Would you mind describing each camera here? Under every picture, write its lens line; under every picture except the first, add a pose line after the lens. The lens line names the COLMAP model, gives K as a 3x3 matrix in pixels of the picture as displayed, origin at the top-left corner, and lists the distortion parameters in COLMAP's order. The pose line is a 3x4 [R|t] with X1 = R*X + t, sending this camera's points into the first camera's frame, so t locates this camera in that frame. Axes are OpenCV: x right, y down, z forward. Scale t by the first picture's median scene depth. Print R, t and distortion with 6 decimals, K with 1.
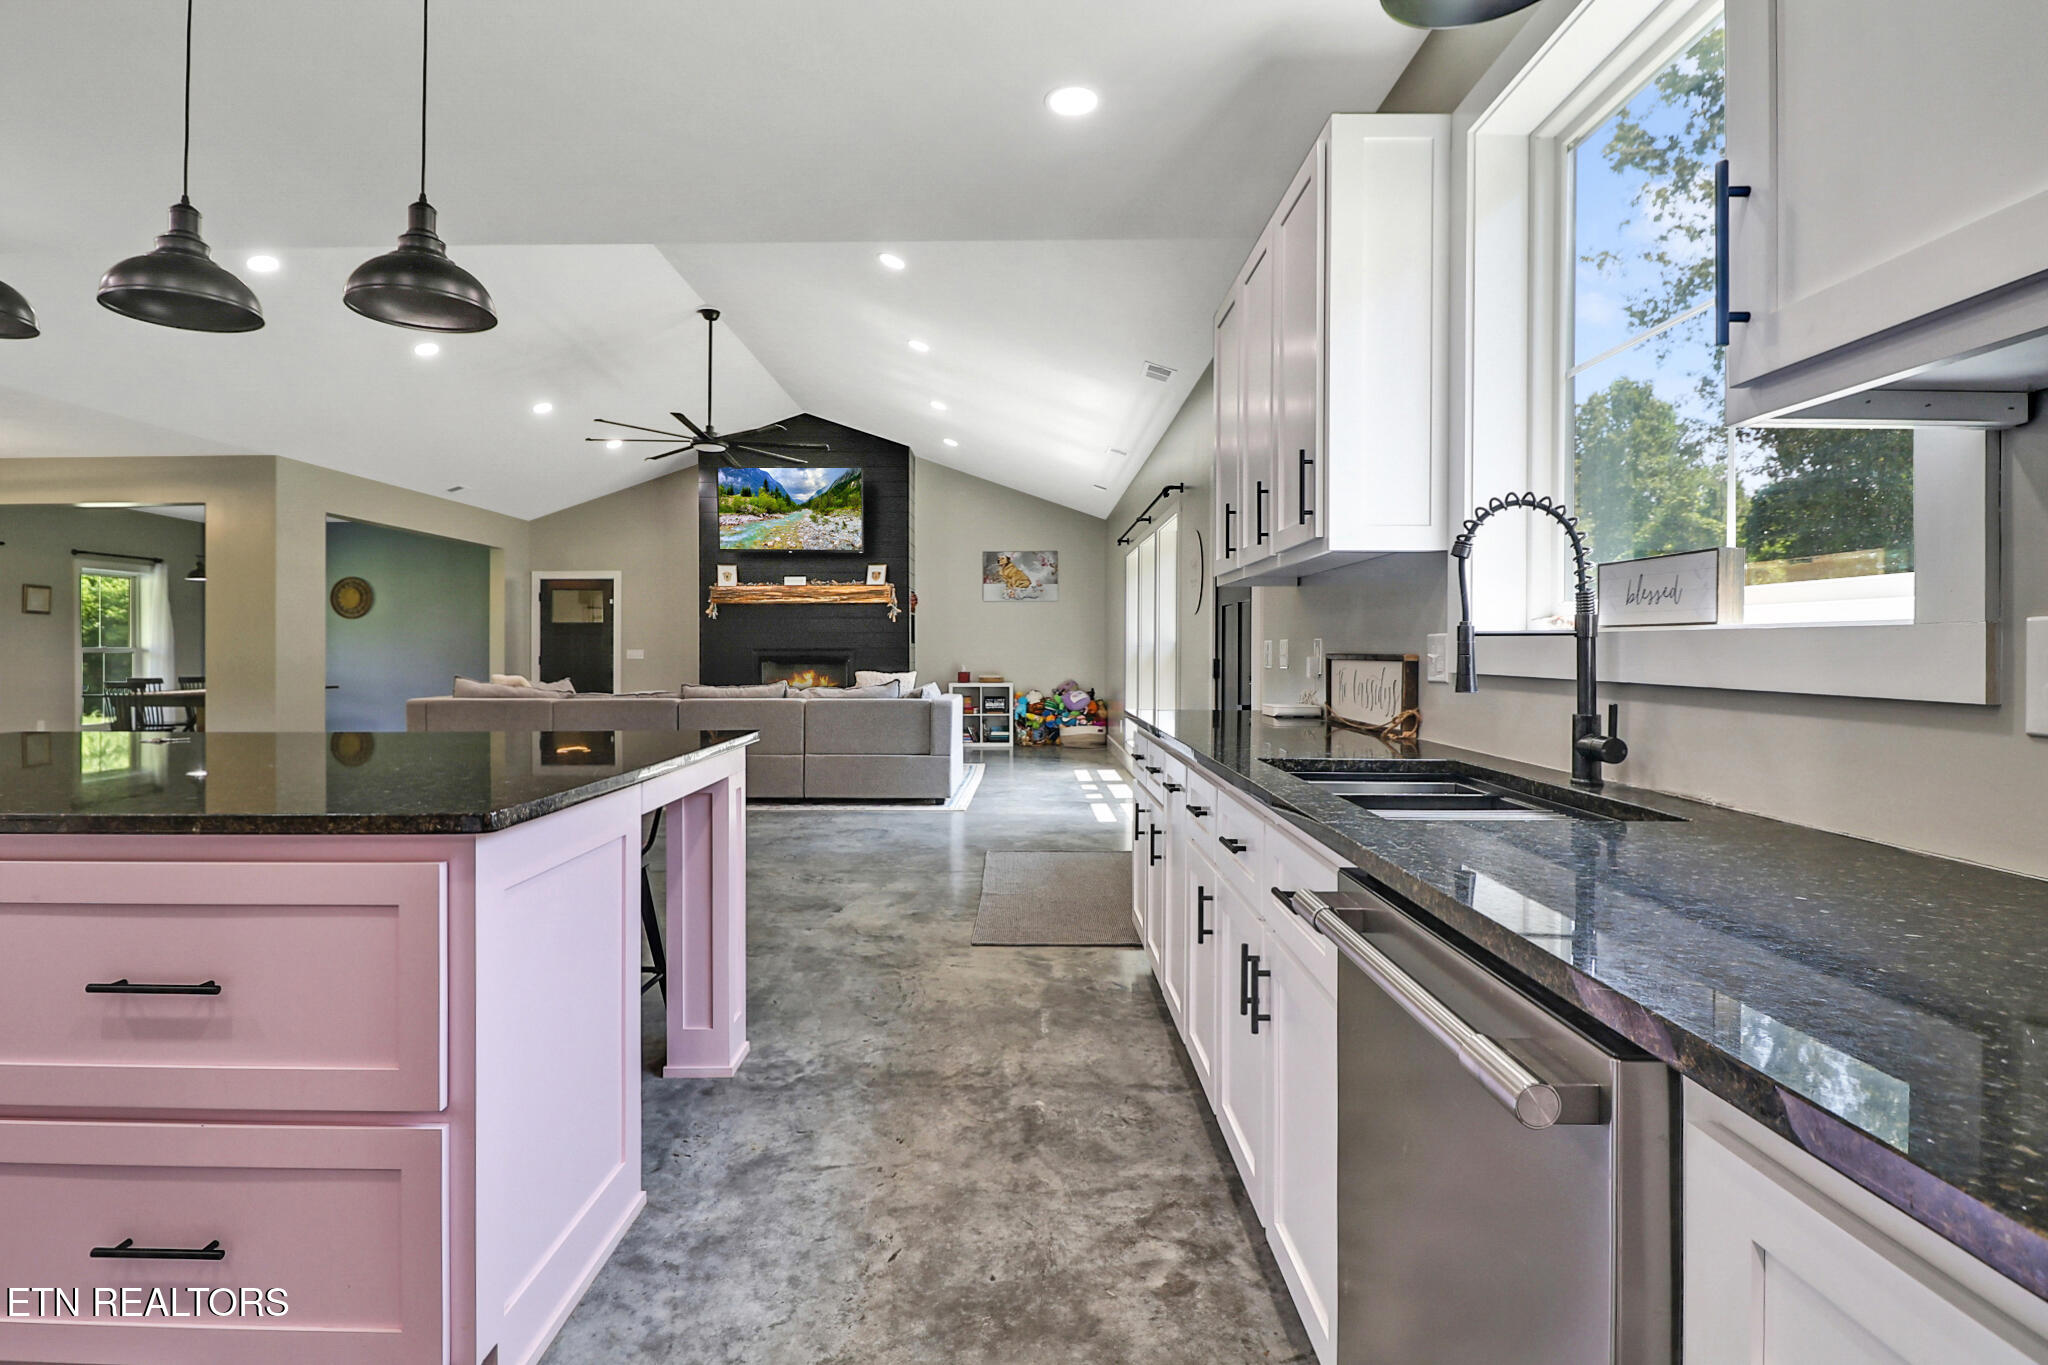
lens RADIAL K [[995.2, 0, 1024.0], [0, 995.2, 682.5], [0, 0, 1]] dist [-0.000896, -0.007698]
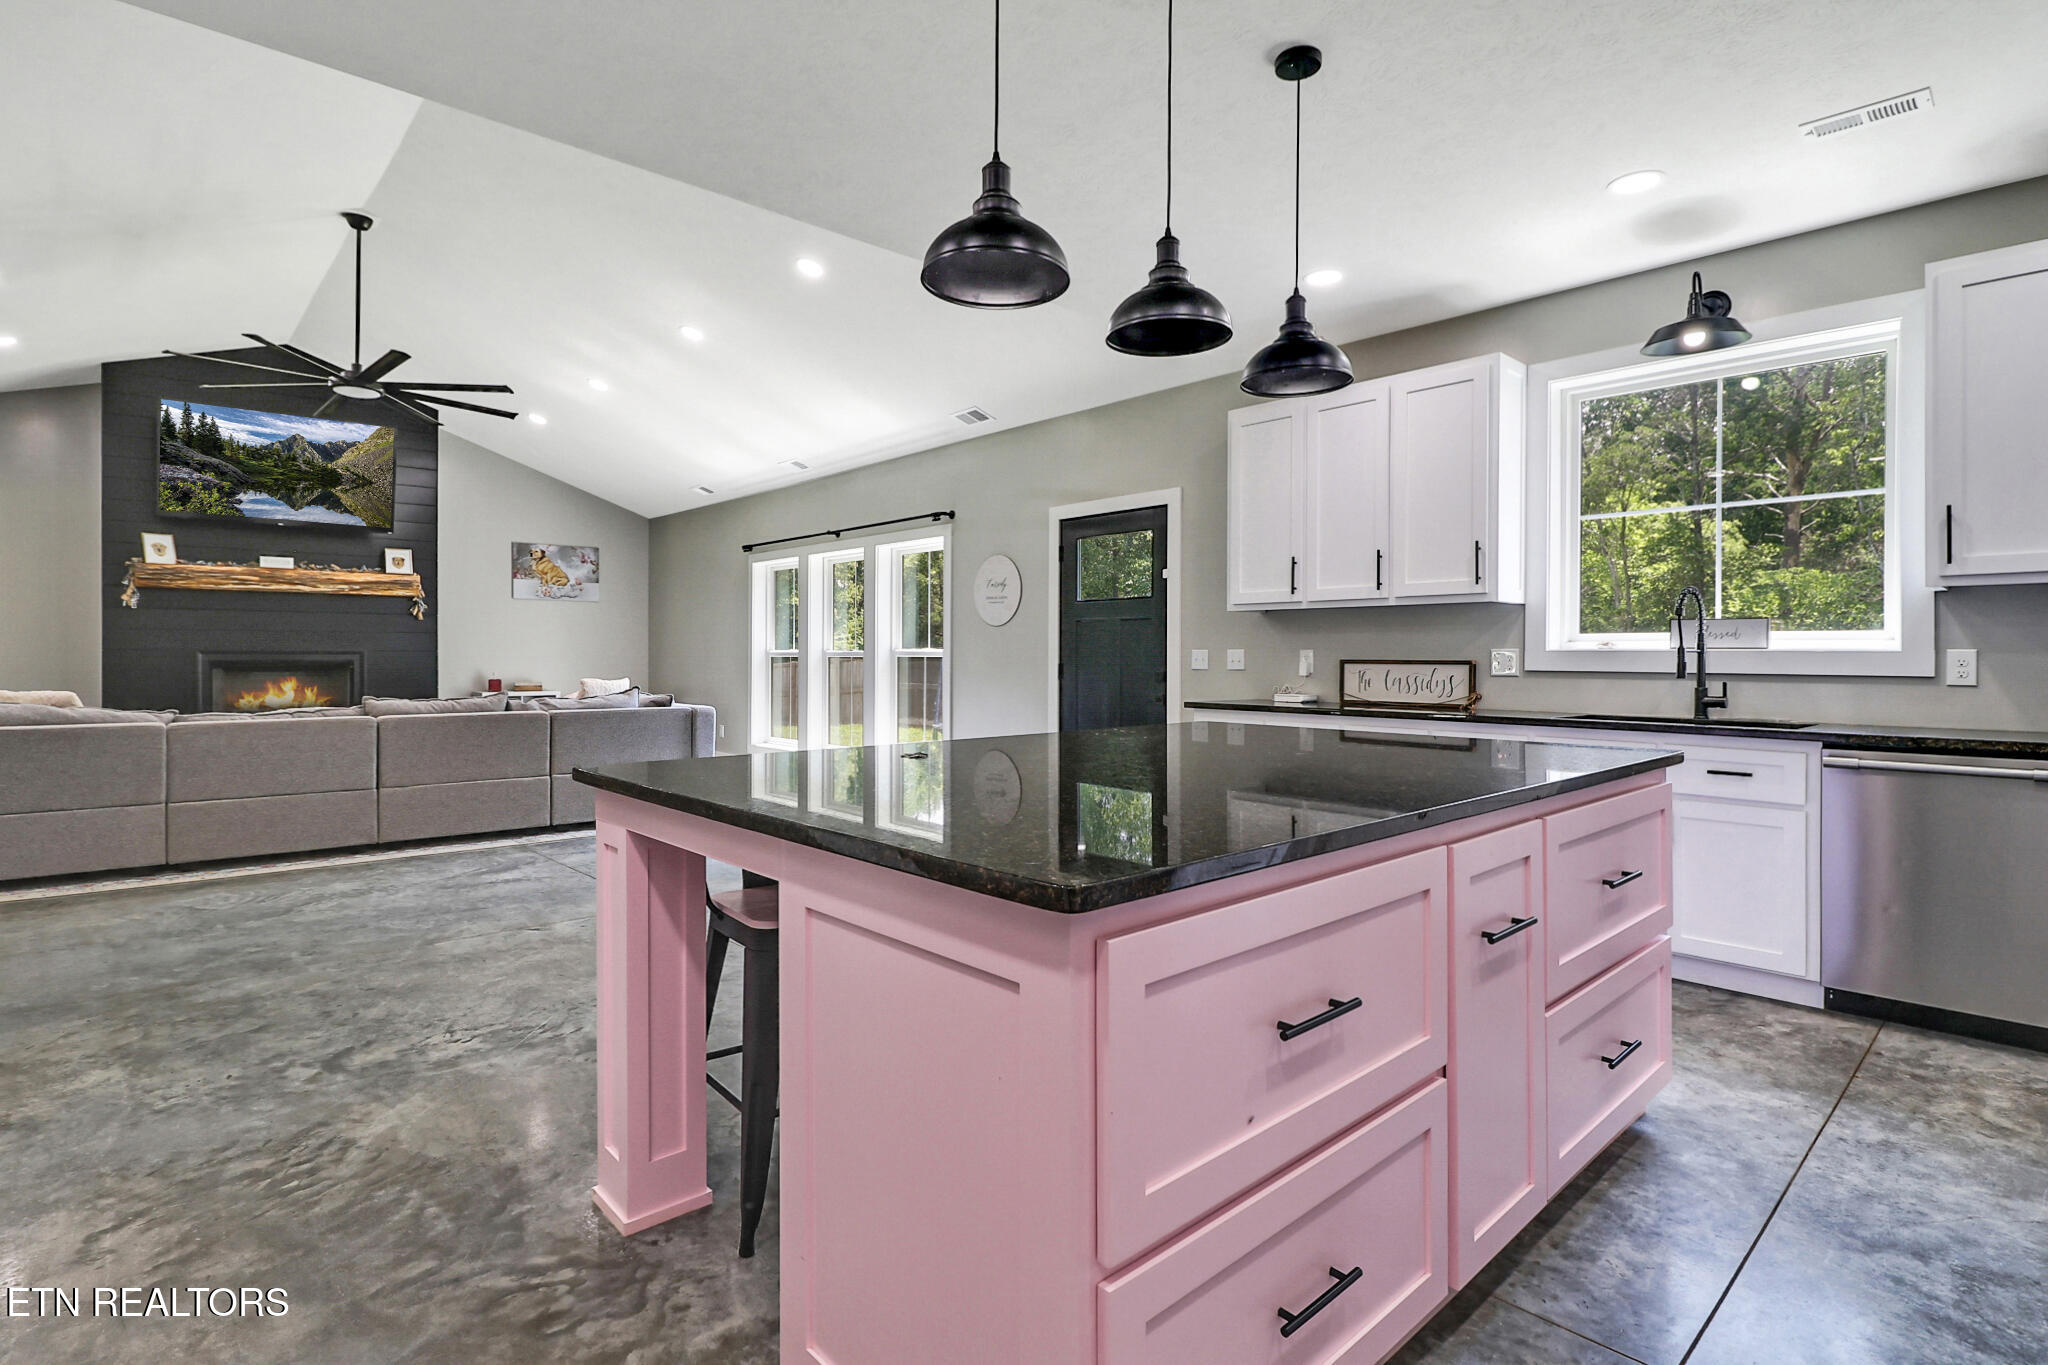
lens RADIAL K [[995.2, 0, 1024.0], [0, 995.2, 682.5], [0, 0, 1]] dist [-0.000896, -0.007698]
pose [[0.743354, -0.012016, 0.668790, -0.313220], [0.016010, 0.999872, 0.000169, -0.000884], [-0.668707, 0.010582, 0.743451, 0.053616]]
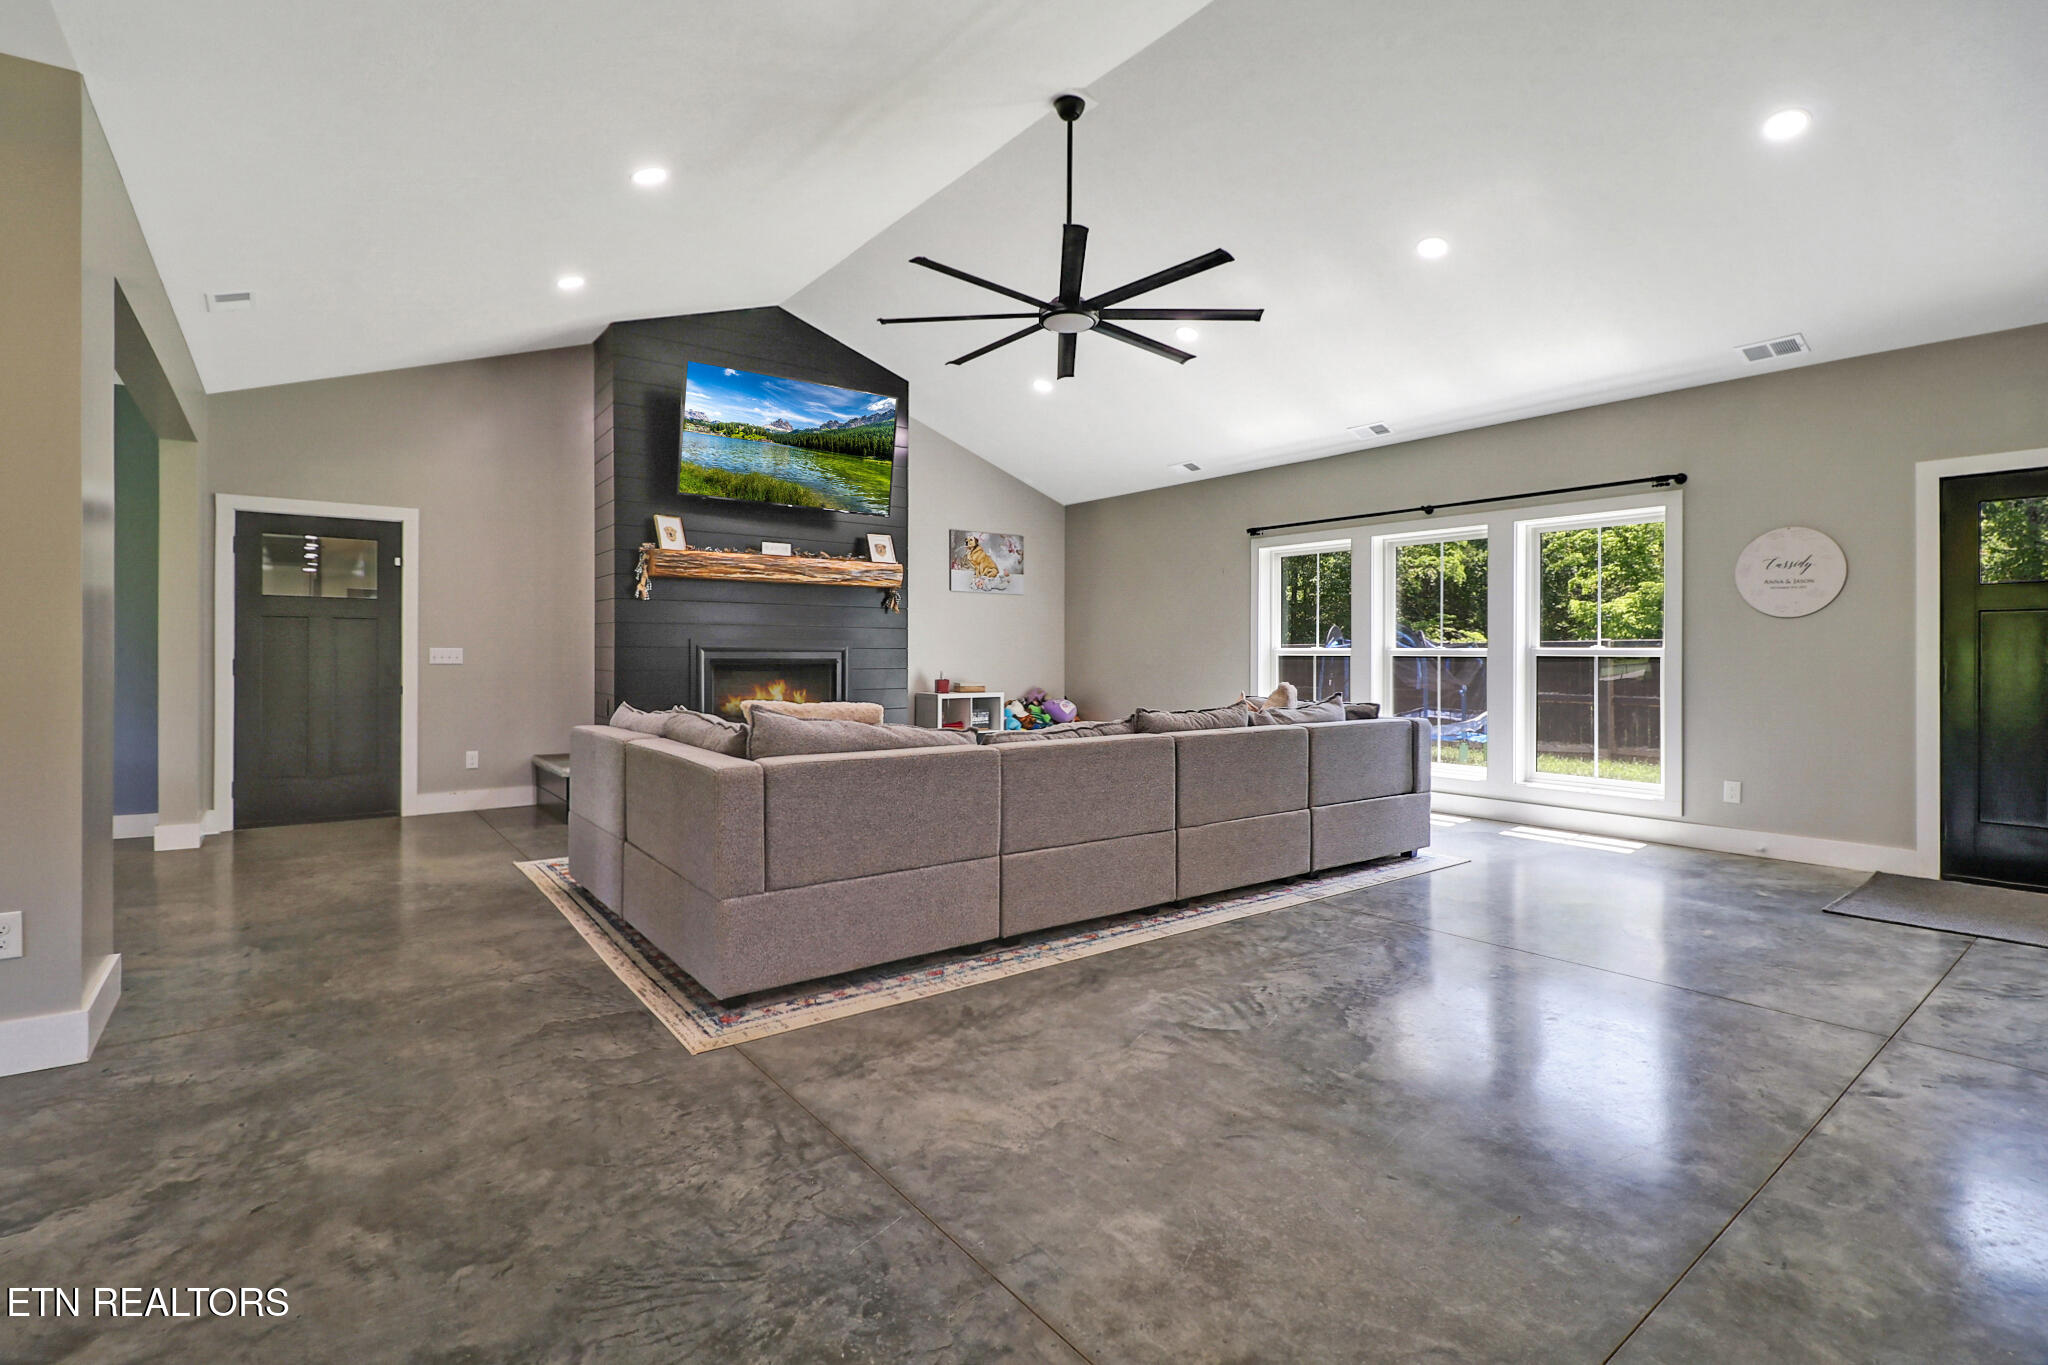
lens RADIAL K [[947.2, 0, 1024.0], [0, 947.2, 682.5], [0, 0, 1]] dist [0.000427, -0.016992]
pose [[0.800525, -0.011707, 0.599185, -0.482246], [0.012315, 0.999919, 0.003083, -0.010739], [-0.599173, 0.004911, 0.800605, 0.381459]]
